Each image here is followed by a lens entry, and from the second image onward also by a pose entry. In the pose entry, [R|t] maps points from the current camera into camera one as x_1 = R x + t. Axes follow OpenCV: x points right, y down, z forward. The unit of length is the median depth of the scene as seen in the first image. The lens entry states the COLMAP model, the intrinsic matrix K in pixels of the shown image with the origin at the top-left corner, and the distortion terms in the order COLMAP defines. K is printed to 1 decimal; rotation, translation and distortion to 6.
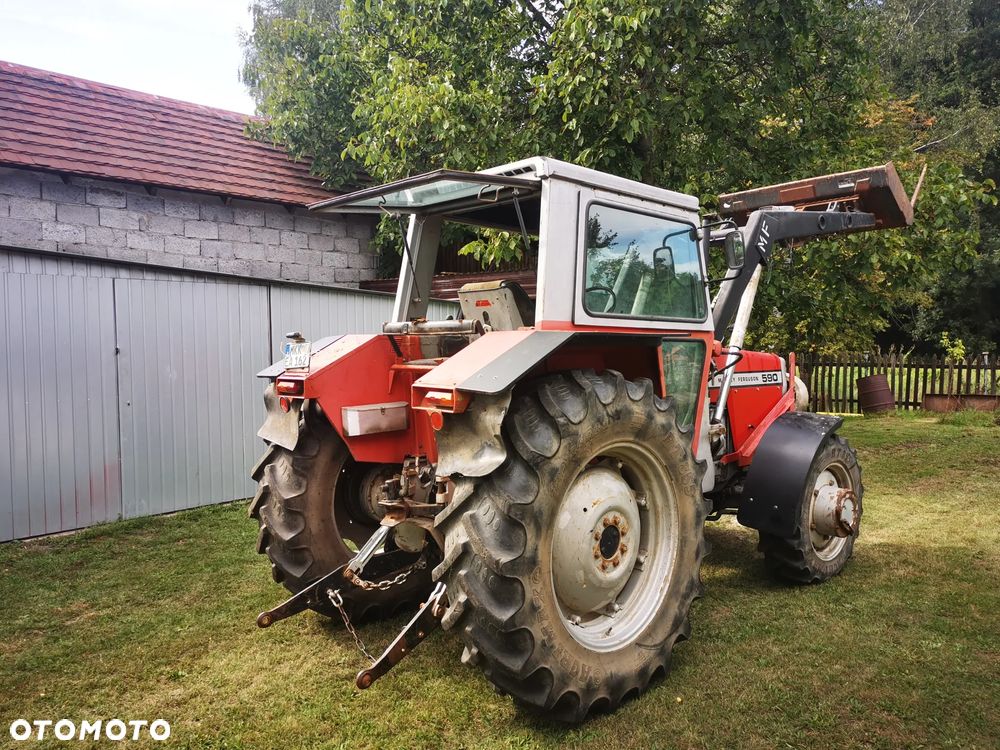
lens RADIAL K [[765.2, 0, 501.7], [0, 765.2, 376.4], [0, 0, 1]] dist [0.066902, -0.075042]
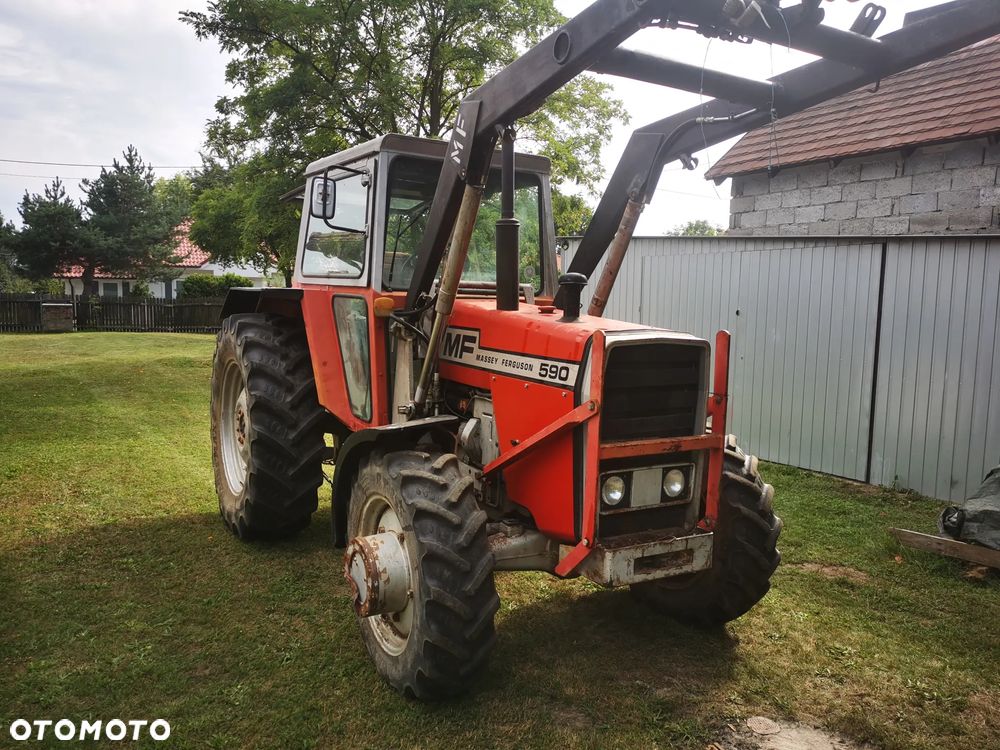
lens RADIAL K [[765.2, 0, 501.7], [0, 765.2, 376.4], [0, 0, 1]] dist [0.066902, -0.075042]
pose [[-0.227062, 0.095672, -0.969170, 0.882587], [-0.068874, 0.991094, 0.113973, -0.054388], [0.971442, 0.092629, -0.218450, 1.078682]]
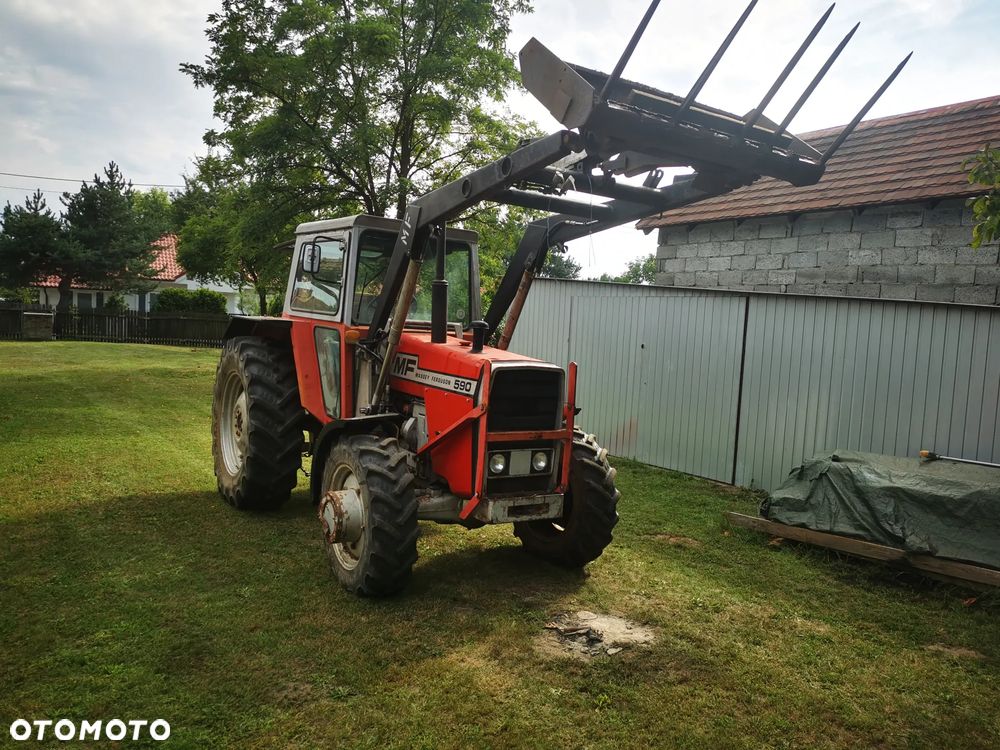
lens RADIAL K [[754.9, 0, 495.6], [0, 754.9, 381.0], [0, 0, 1]] dist [0.051841, -0.054906]
pose [[-0.193680, 0.068449, -0.978674, 1.141222], [-0.103253, 0.990601, 0.089717, -0.080407], [0.975616, 0.118428, -0.184792, 1.181380]]
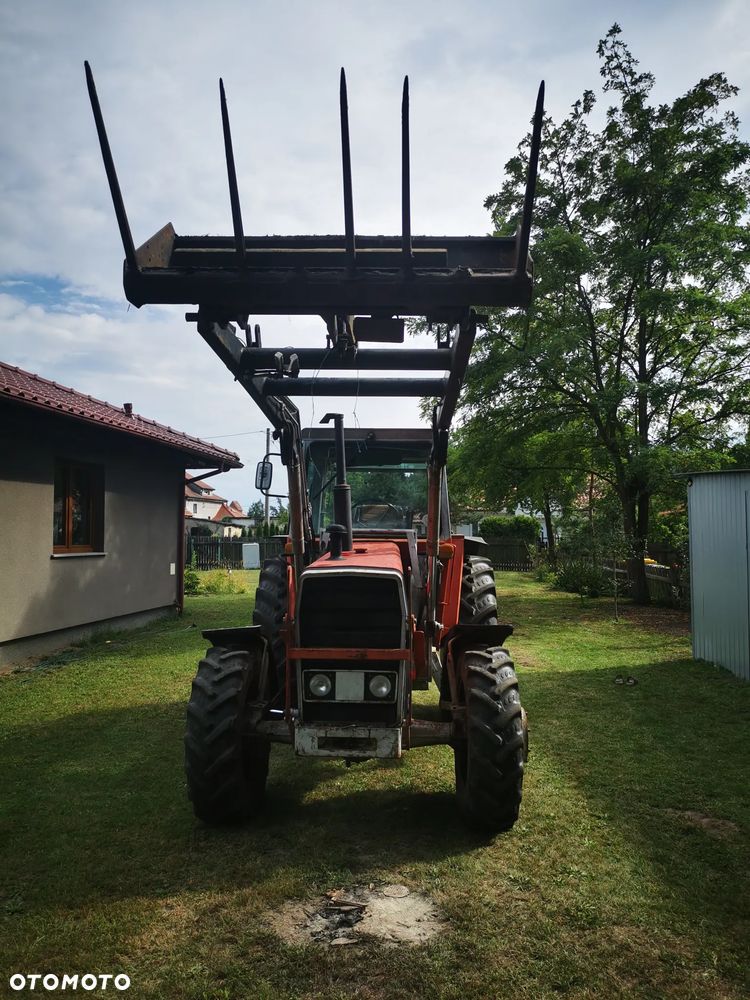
lens RADIAL K [[754.9, 0, 374.5], [0, 754.9, 506.7], [0, 0, 1]] dist [0.051841, -0.054906]
pose [[-0.719820, -0.023141, -0.693775, 0.814816], [-0.036744, 0.999313, 0.004791, -0.092070], [0.693187, 0.028941, -0.720176, 1.582407]]
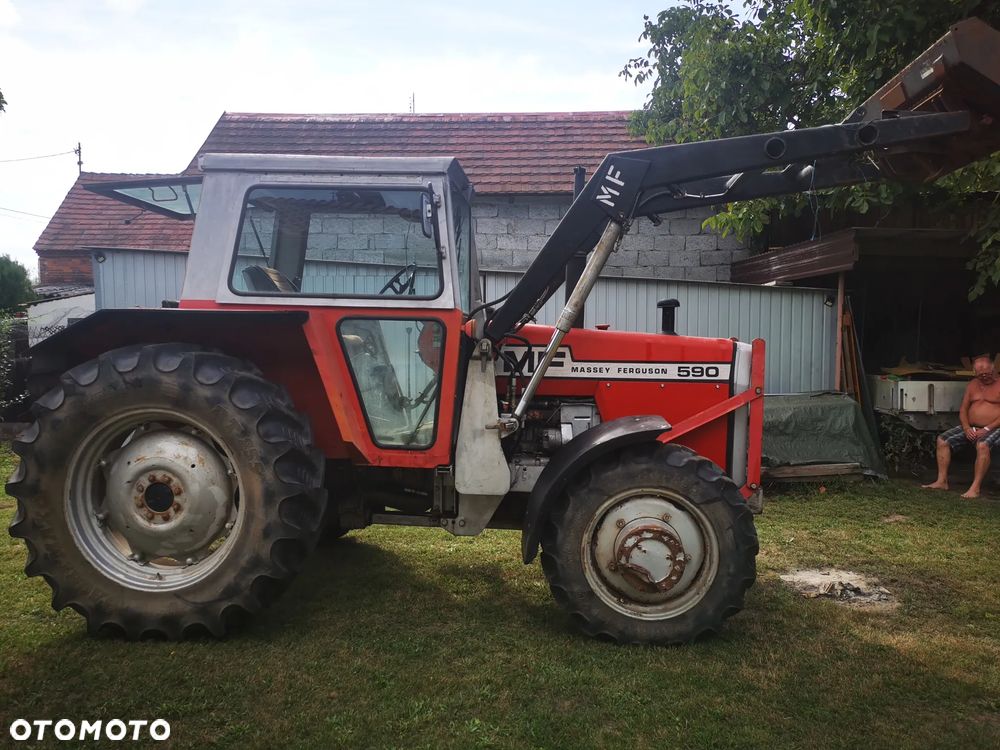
lens RADIAL K [[765.2, 0, 501.7], [0, 765.2, 376.4], [0, 0, 1]] dist [0.066902, -0.075042]
pose [[0.666358, 0.051041, -0.743883, 0.768691], [-0.040324, 0.998661, 0.032400, -0.009947], [0.744541, 0.008406, 0.667524, 0.364144]]
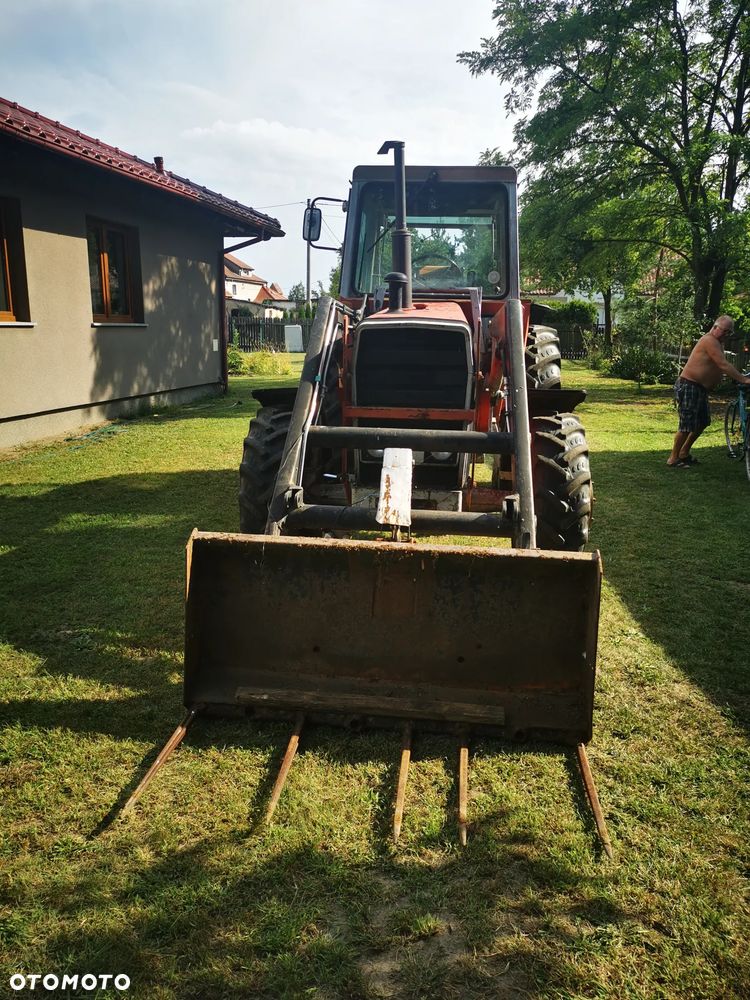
lens RADIAL K [[754.9, 0, 374.5], [0, 754.9, 506.7], [0, 0, 1]] dist [0.051841, -0.054906]
pose [[-0.757600, 0.146230, -0.636129, 0.791613], [-0.048694, 0.959204, 0.278490, -0.055042], [0.650901, 0.241959, -0.719572, 1.534083]]
